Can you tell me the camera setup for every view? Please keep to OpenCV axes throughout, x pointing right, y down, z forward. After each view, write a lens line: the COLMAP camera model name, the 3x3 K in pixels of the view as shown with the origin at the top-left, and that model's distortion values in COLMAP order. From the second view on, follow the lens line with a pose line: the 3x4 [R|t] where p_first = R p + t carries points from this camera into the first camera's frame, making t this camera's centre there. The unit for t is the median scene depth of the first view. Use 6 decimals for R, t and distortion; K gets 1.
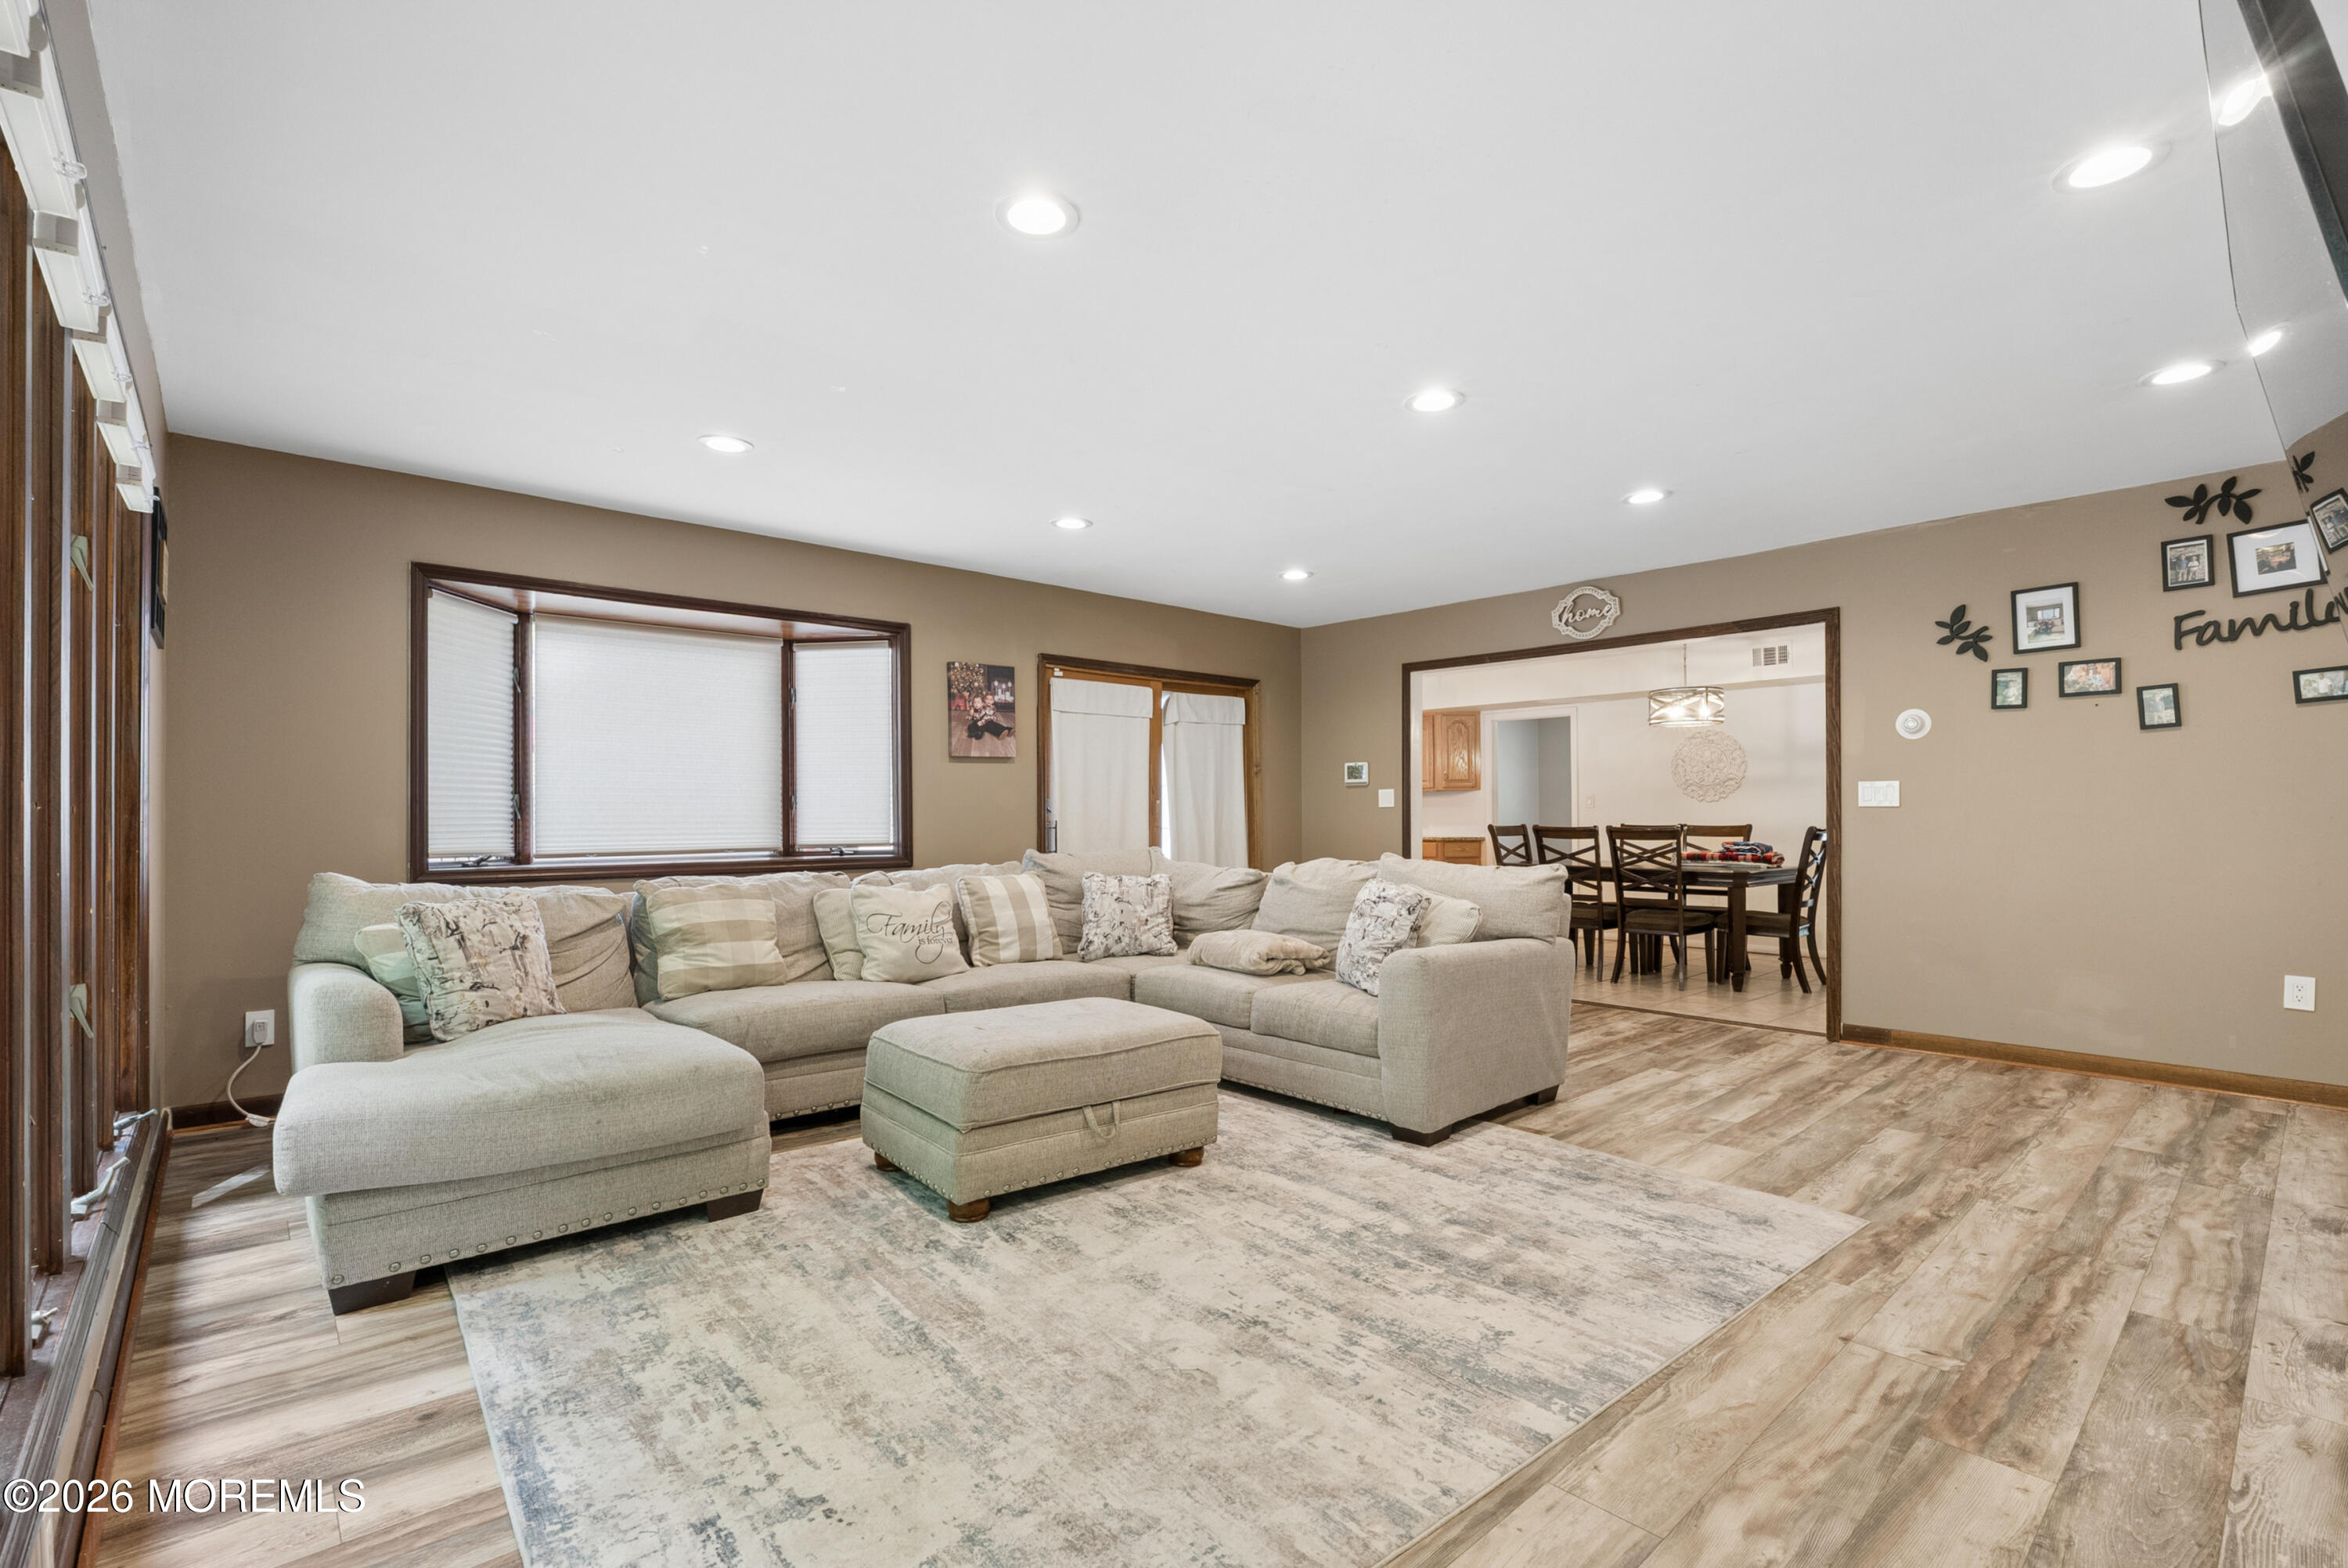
lens RADIAL K [[1062.4, 0, 1176.0], [0, 1062.4, 794.8], [0, 0, 1]] dist [-0.011872, 0.003165]
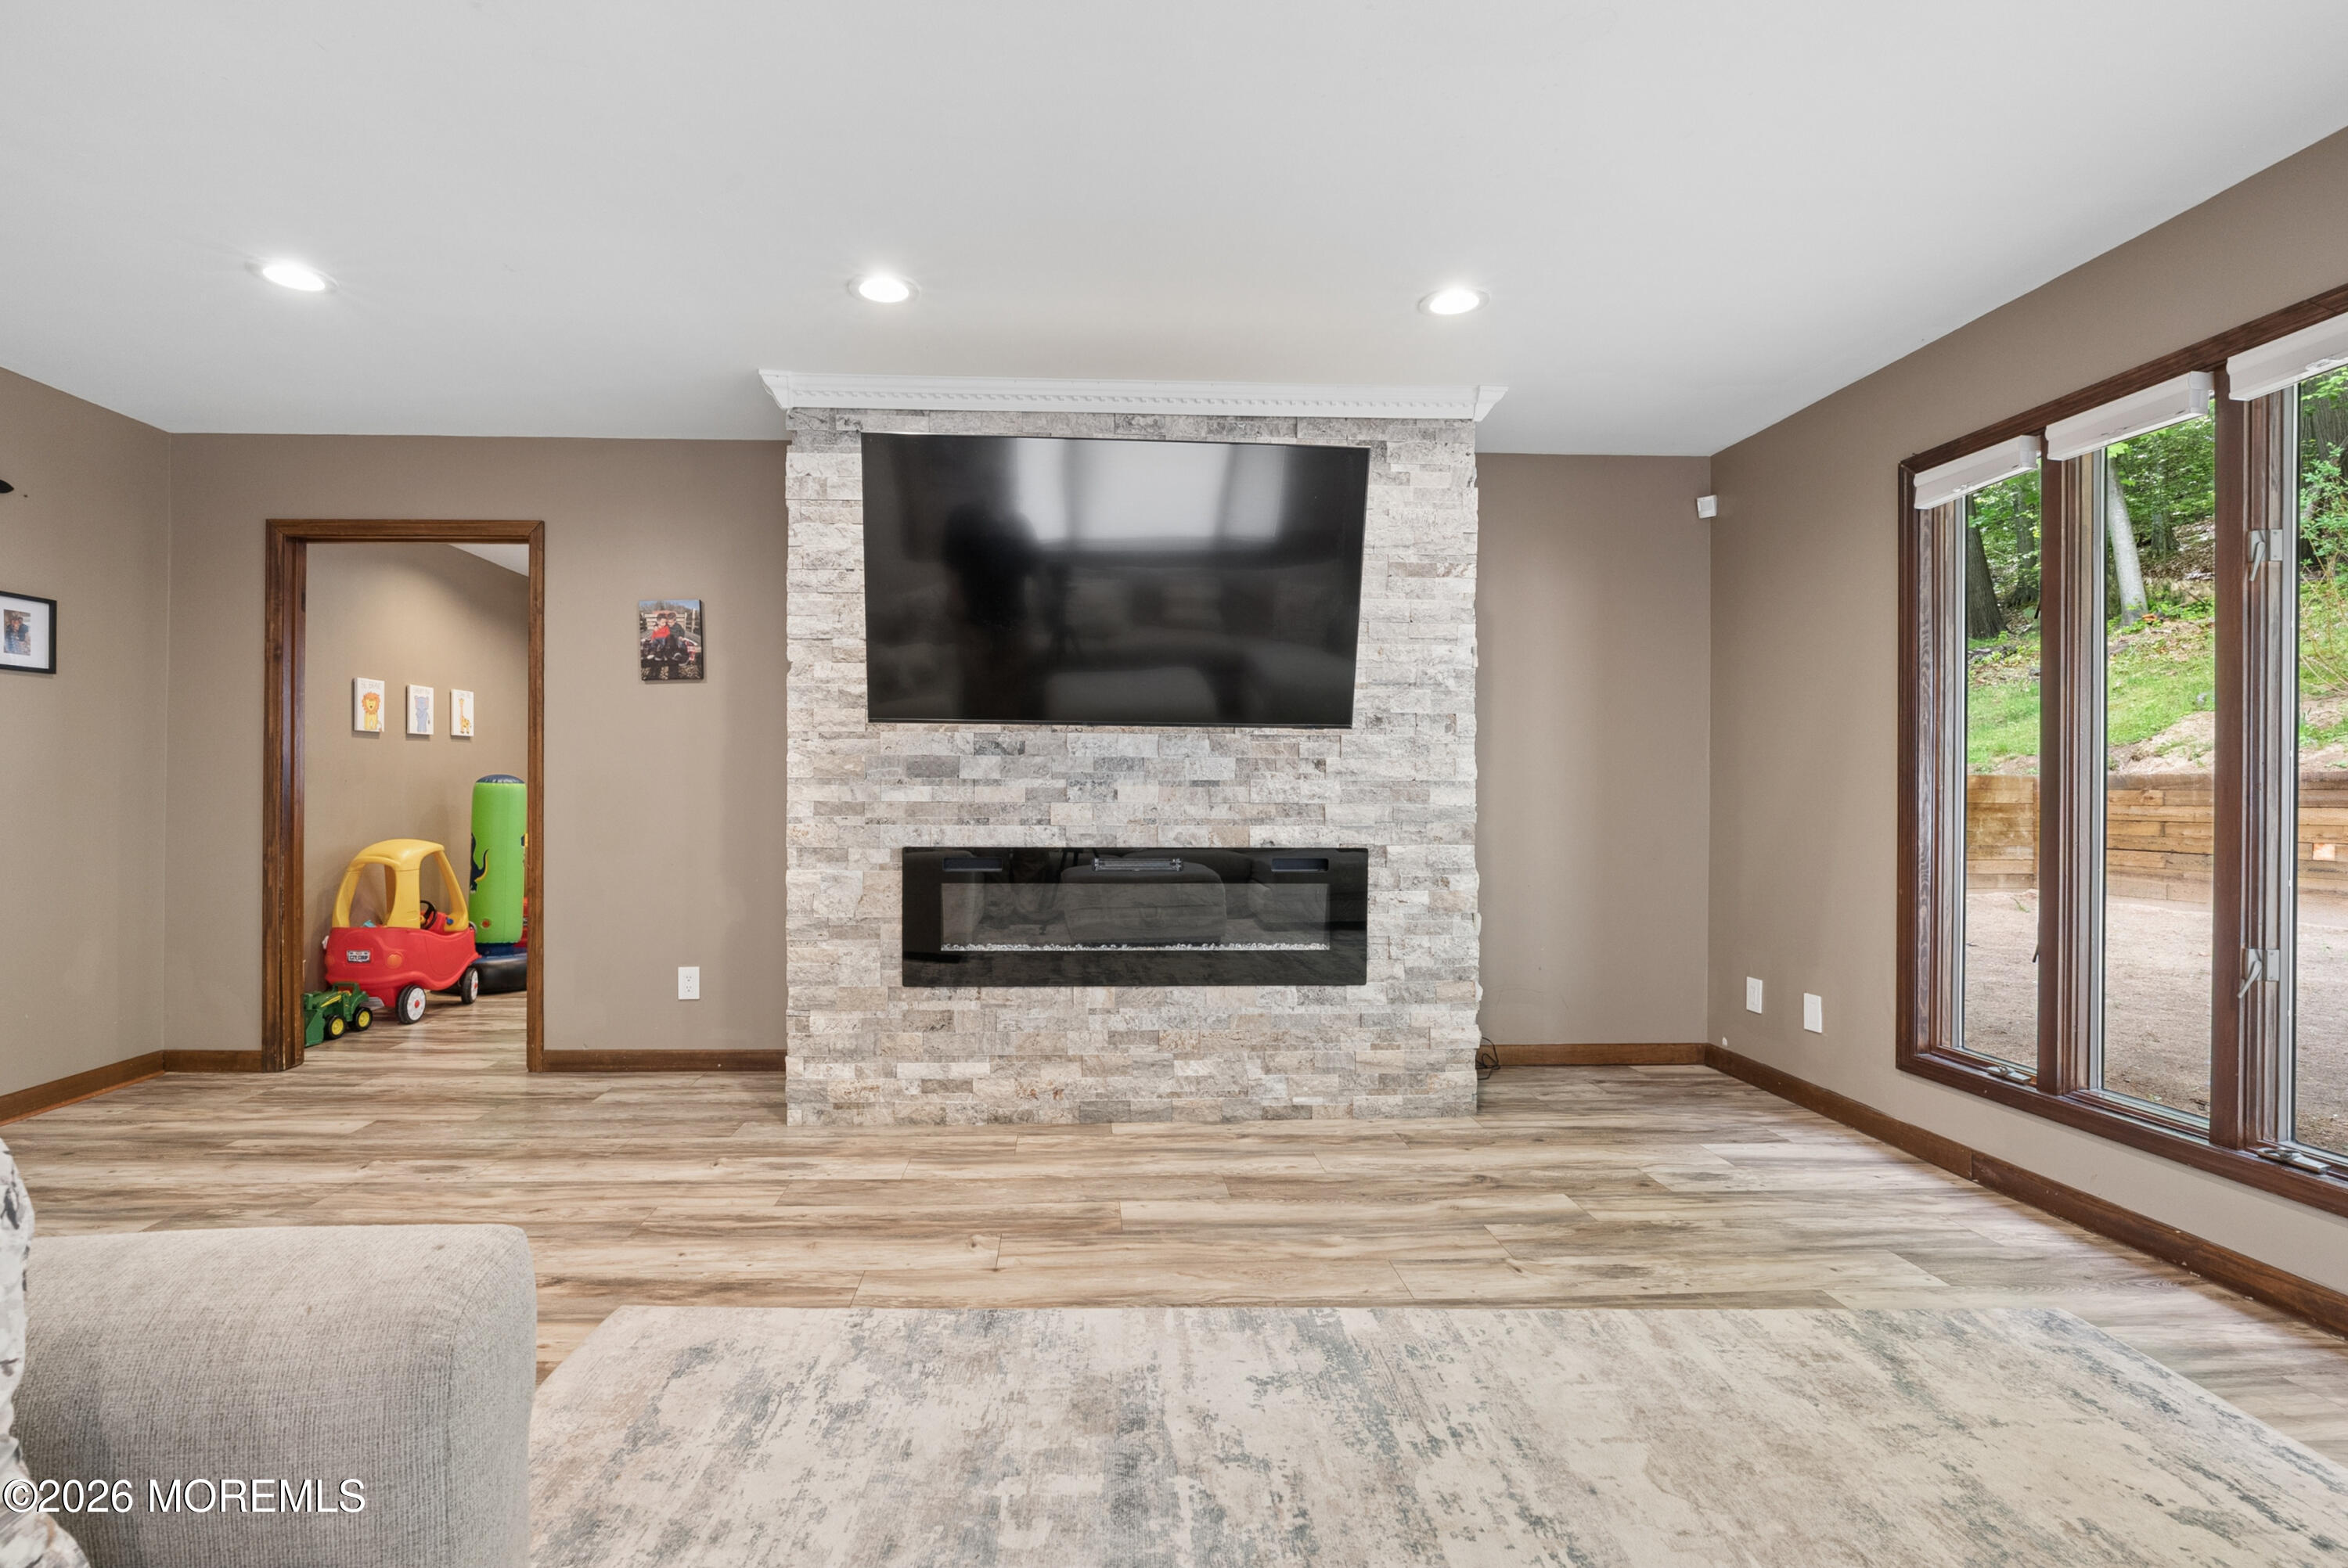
lens RADIAL K [[1062.4, 0, 1164.8], [0, 1062.4, 793.8], [0, 0, 1]] dist [-0.011872, 0.003165]
pose [[-0.786854, -0.002240, 0.617135, -0.151271], [-0.015441, 0.999752, -0.016059, 0.047948], [-0.616946, -0.022165, -0.786693, 1.661675]]
